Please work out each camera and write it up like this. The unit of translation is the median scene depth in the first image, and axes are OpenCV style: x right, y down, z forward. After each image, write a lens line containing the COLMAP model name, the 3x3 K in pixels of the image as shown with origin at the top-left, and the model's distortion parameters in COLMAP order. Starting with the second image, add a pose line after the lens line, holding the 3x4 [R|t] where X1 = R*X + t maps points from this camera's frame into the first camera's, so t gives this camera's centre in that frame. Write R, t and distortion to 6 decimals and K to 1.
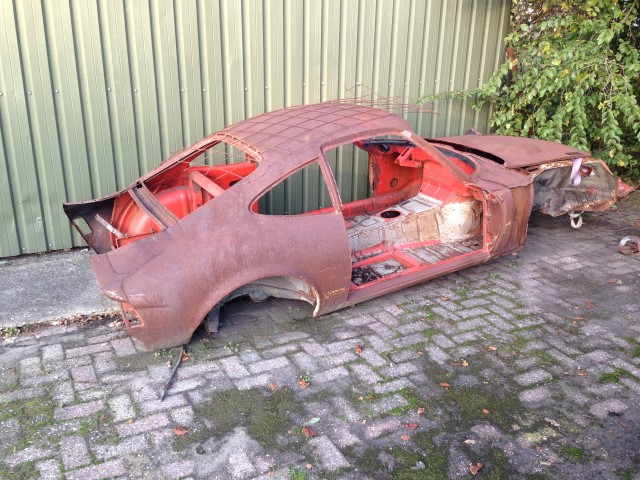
lens RADIAL K [[577.5, 0, 320.0], [0, 577.5, 240.0], [0, 0, 1]] dist [0.134122, -0.224917]
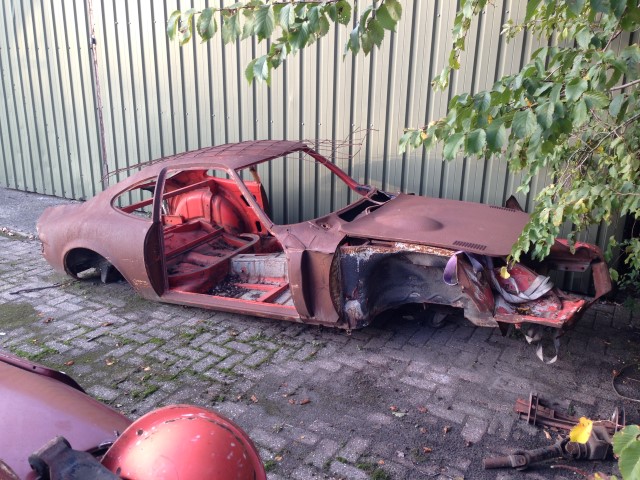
lens RADIAL K [[577.5, 0, 320.0], [0, 577.5, 240.0], [0, 0, 1]] dist [0.134122, -0.224917]
pose [[0.548615, 0.244861, -0.799415, 1.250431], [-0.277132, 0.955356, 0.102438, -0.238783], [0.788809, 0.165344, 0.591981, 0.553720]]
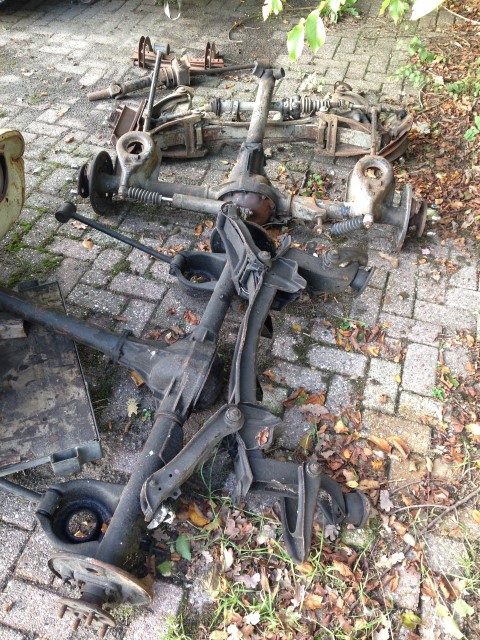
lens RADIAL K [[577.5, 0, 240.0], [0, 577.5, 320.0], [0, 0, 1]] dist [0.134122, -0.224917]
pose [[0.717645, 0.506763, -0.477679, 1.648114], [-0.216119, 0.814113, 0.538993, -0.205227], [0.662026, -0.283569, 0.693765, 0.643816]]
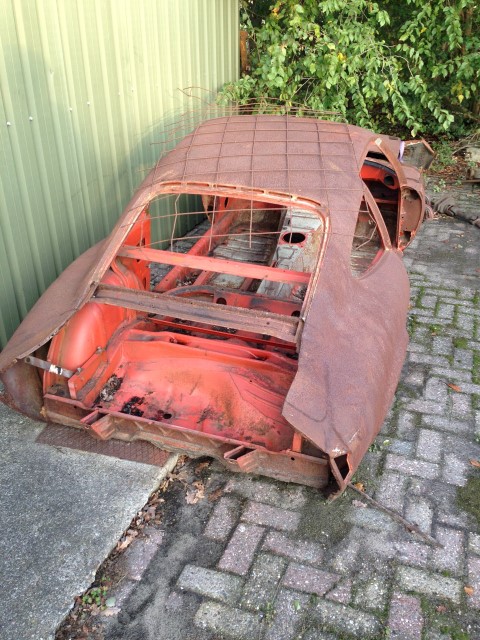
lens RADIAL K [[577.5, 0, 240.0], [0, 577.5, 320.0], [0, 0, 1]] dist [0.134122, -0.224917]
pose [[0.737404, -0.327244, 0.590887, -0.673822], [0.231896, 0.944284, 0.233564, -0.201629], [-0.634398, -0.035207, 0.772205, 0.479247]]
